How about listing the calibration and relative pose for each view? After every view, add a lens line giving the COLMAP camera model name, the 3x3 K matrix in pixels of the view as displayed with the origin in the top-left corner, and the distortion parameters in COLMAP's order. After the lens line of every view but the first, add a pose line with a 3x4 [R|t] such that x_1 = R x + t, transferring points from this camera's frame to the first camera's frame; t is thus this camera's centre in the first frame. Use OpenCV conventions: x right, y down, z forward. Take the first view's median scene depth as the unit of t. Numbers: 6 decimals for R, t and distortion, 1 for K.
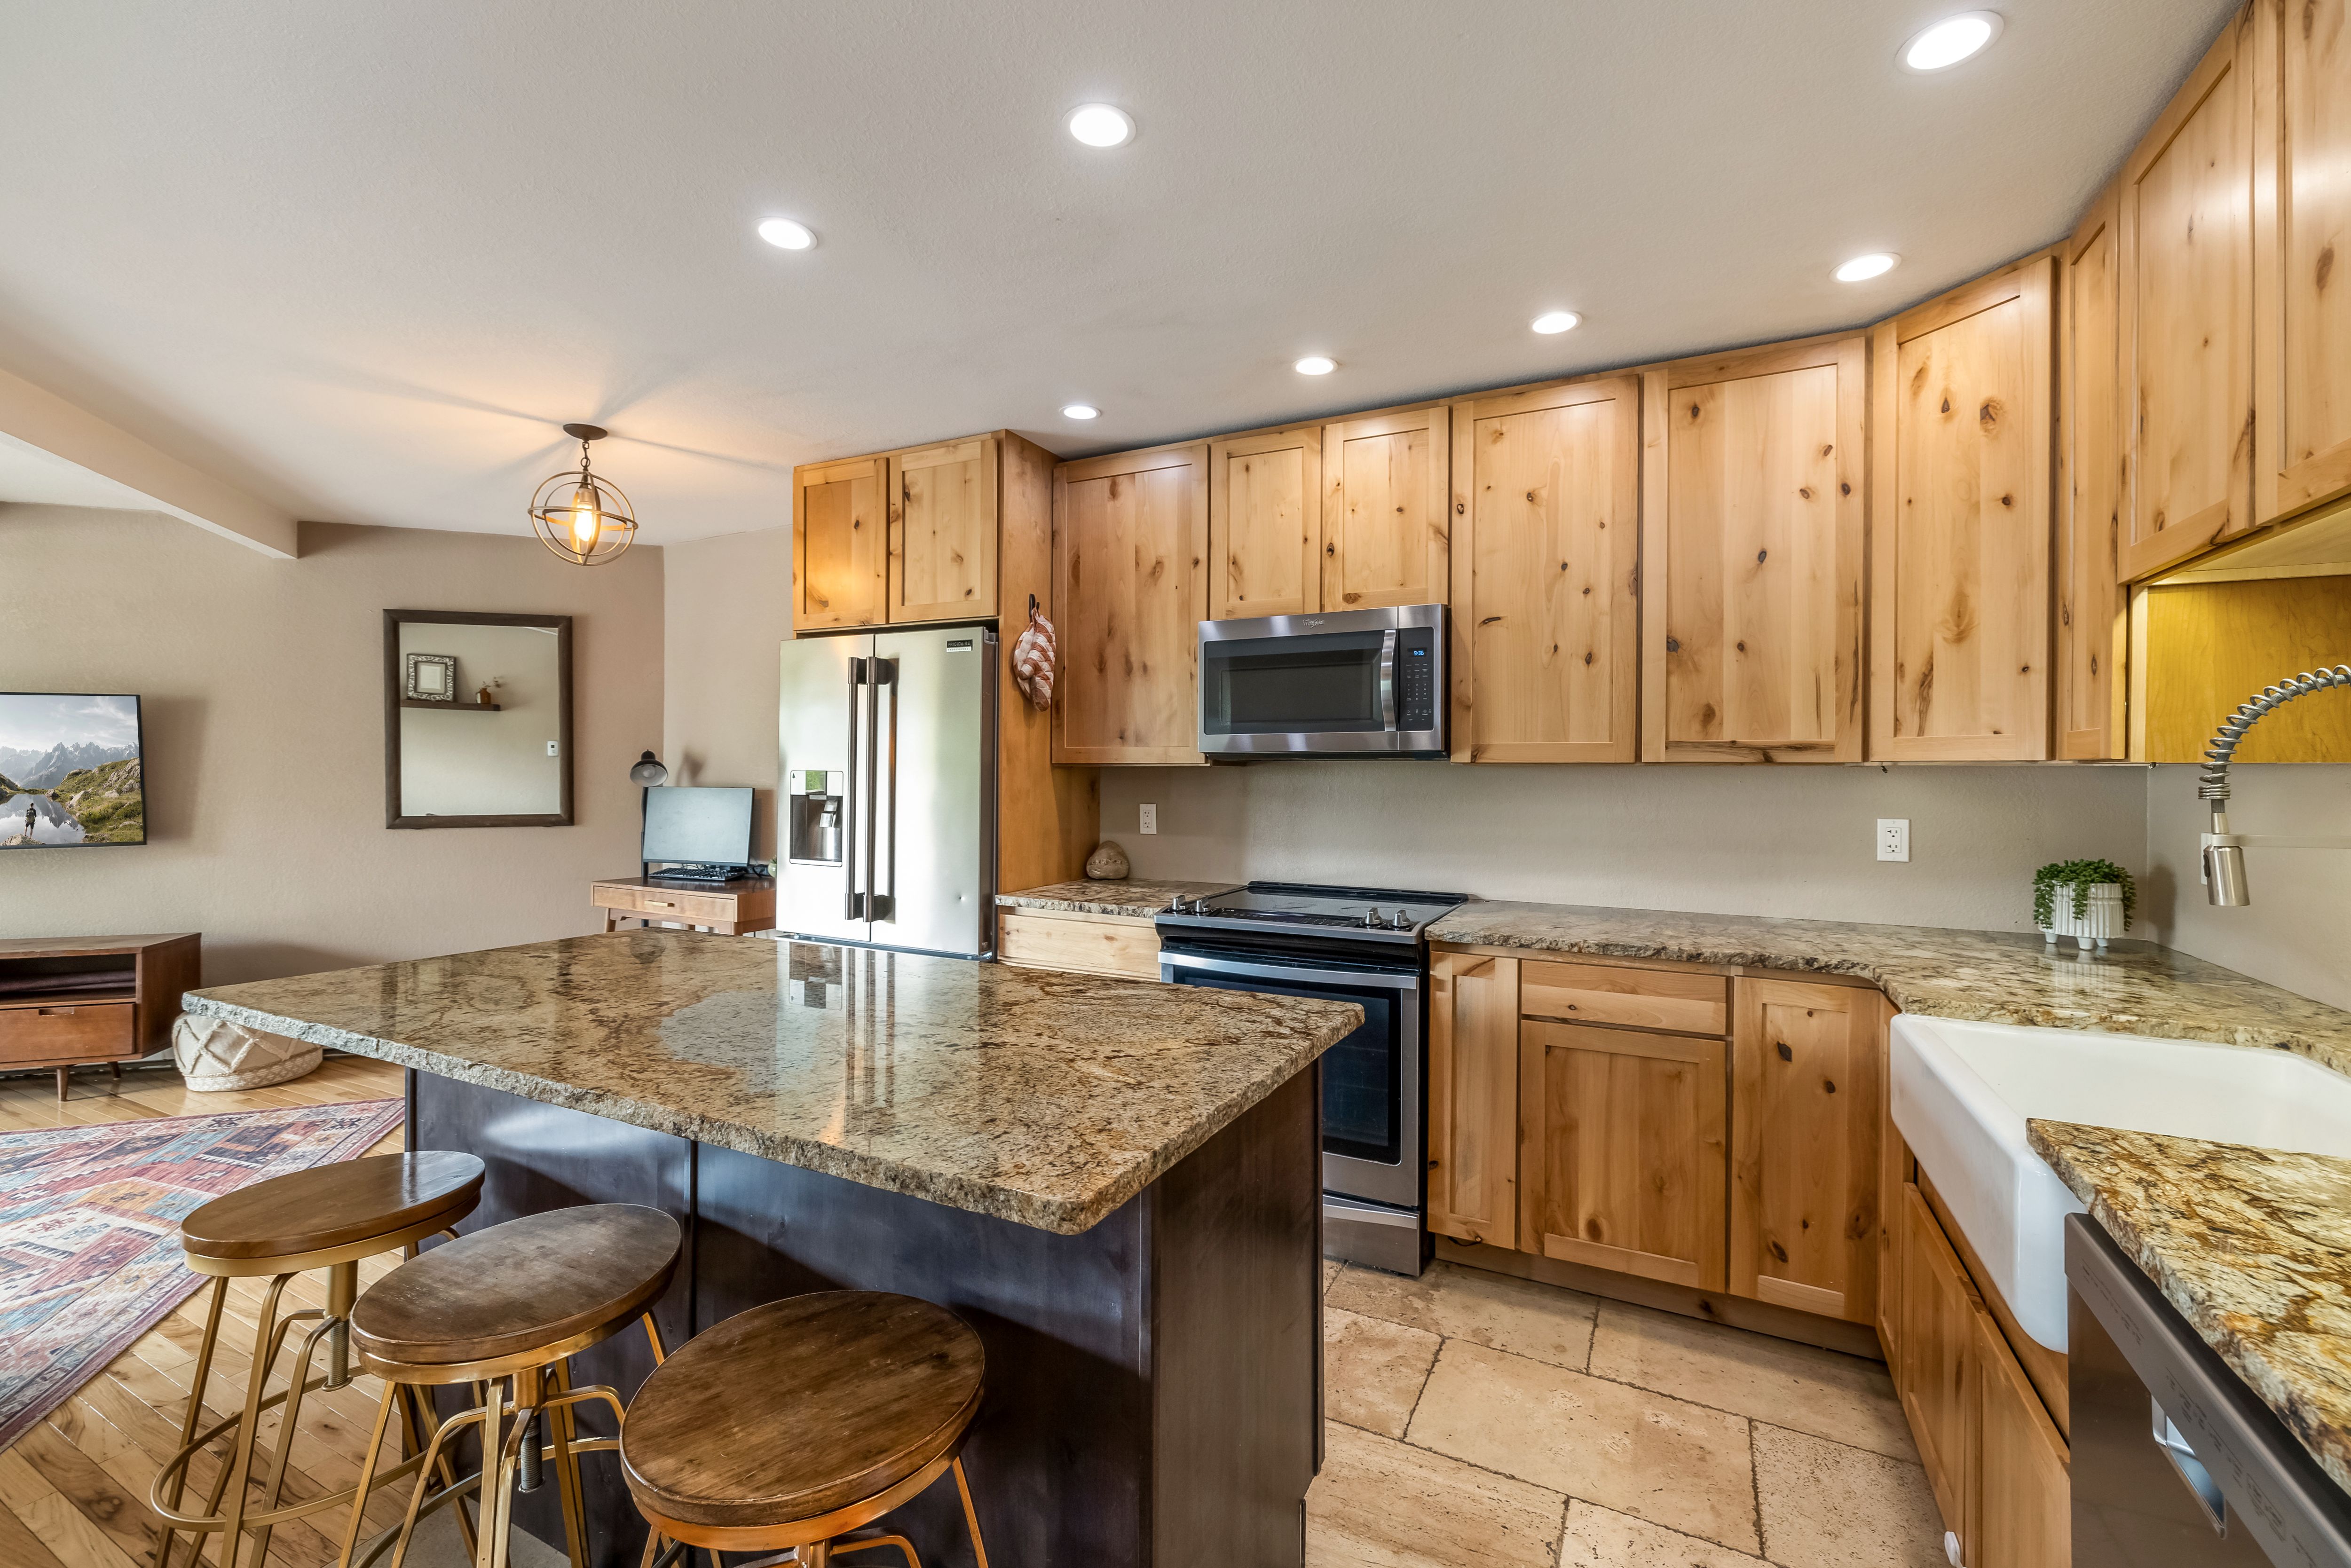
lens RADIAL K [[989.0, 0, 1173.3], [0, 989.0, 772.7], [0, 0, 1]] dist [-0.001437, -0.000191]
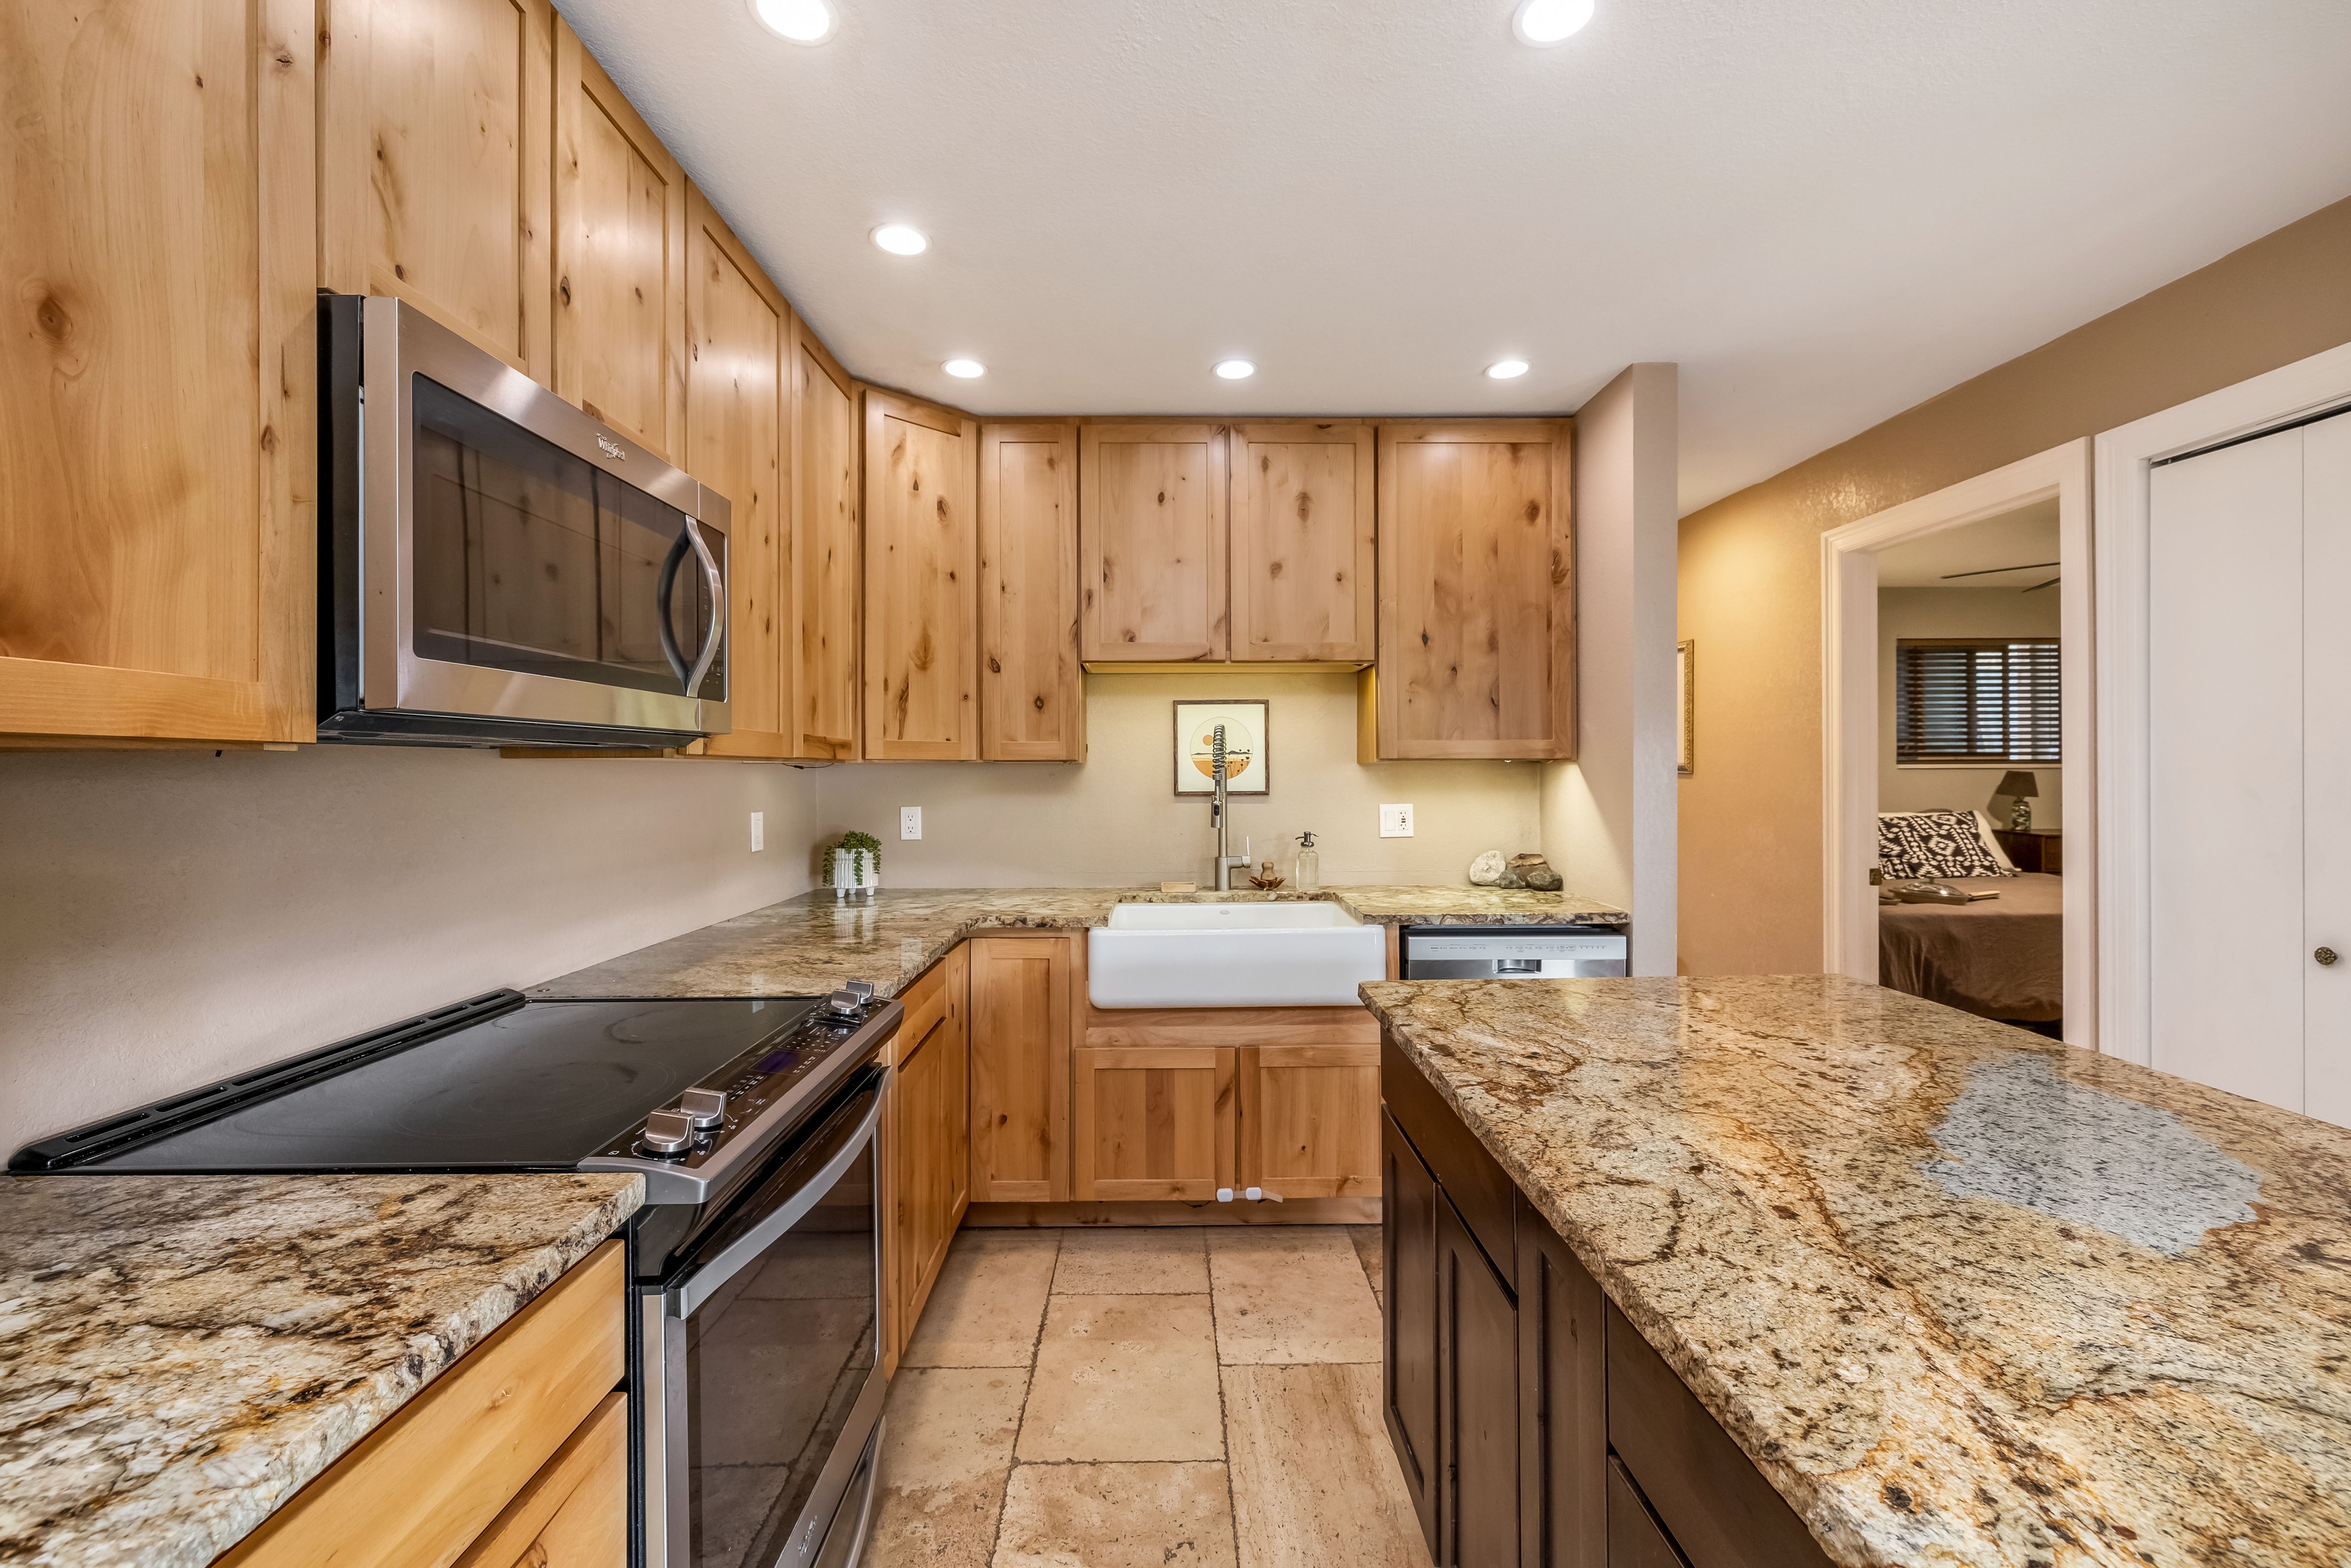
lens RADIAL K [[989.0, 0, 1173.3], [0, 989.0, 772.7], [0, 0, 1]] dist [-0.001437, -0.000191]
pose [[-0.466691, -0.003021, 0.884415, -0.375985], [0.004301, 0.999975, 0.005686, -0.000587], [-0.884410, 0.006457, -0.466666, 0.940579]]
